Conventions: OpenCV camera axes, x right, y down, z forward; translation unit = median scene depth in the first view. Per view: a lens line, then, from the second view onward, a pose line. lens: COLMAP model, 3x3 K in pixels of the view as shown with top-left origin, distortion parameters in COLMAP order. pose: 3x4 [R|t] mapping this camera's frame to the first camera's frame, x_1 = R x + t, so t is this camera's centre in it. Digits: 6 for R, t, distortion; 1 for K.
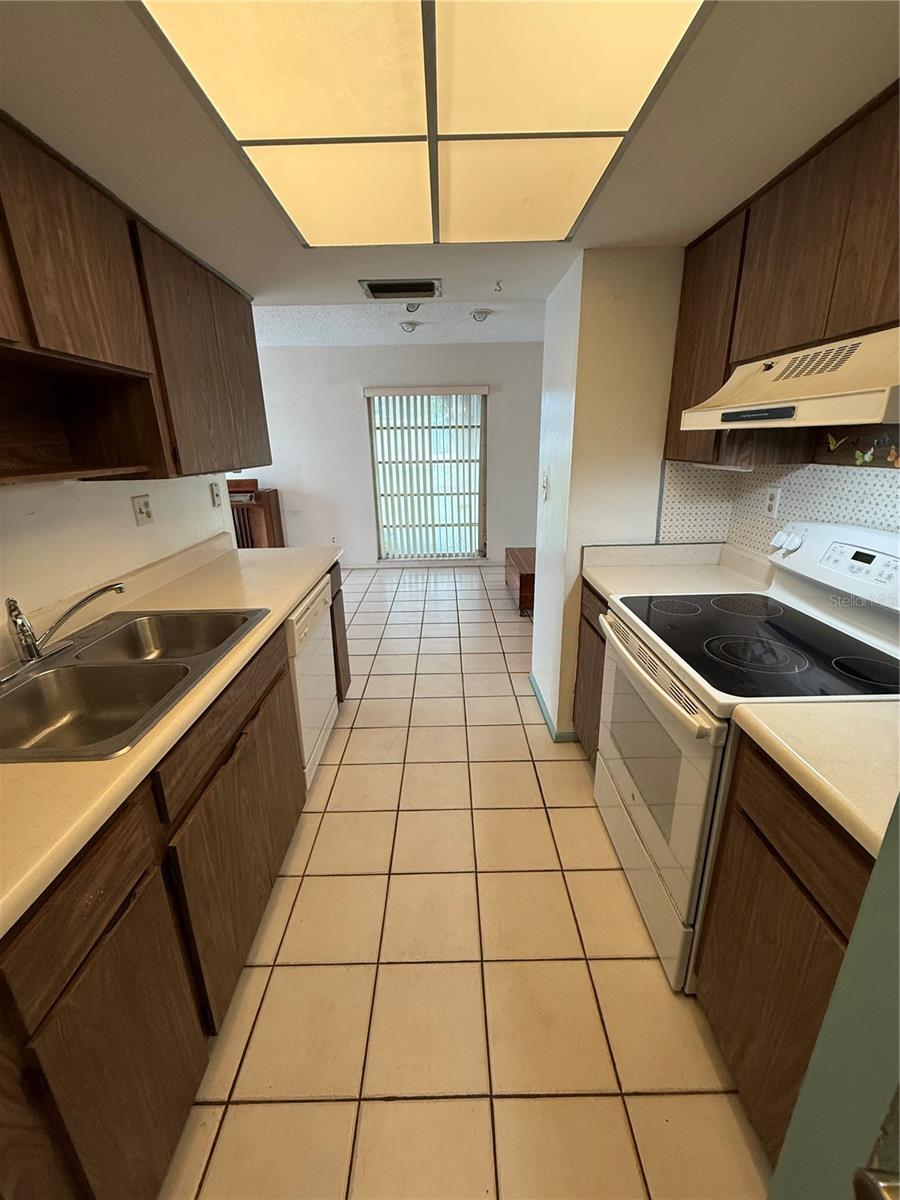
lens RADIAL K [[478.4, 0, 451.5], [0, 478.4, 592.6], [0, 0, 1]] dist [0.000445, 0.000744]
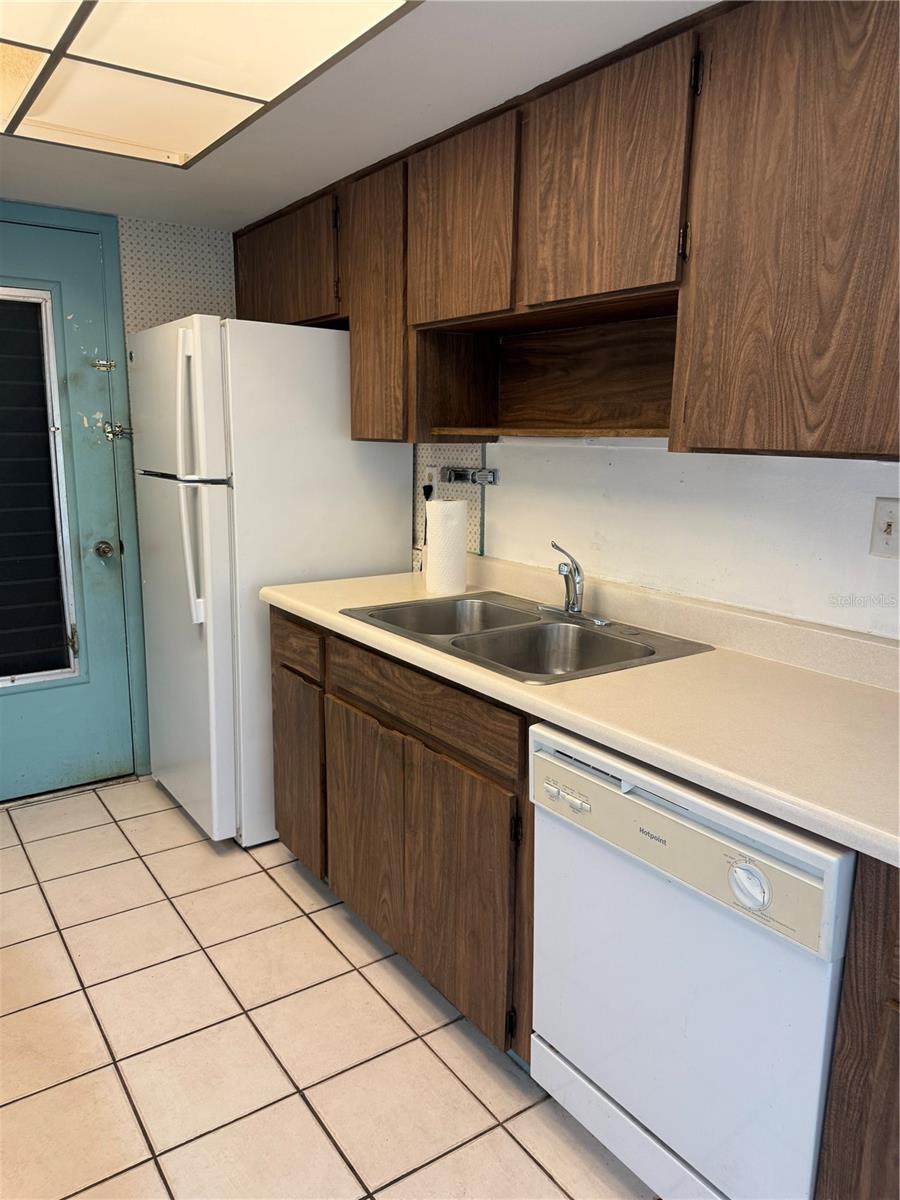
lens RADIAL K [[851.8, 0, 451.1], [0, 851.8, 605.8], [0, 0, 1]] dist [0.061172, -0.071018]
pose [[-0.828839, 0.121433, -0.546150, 0.311005], [-0.168084, 0.877023, 0.450086, -0.627269], [0.533641, 0.464848, -0.706501, 2.112840]]
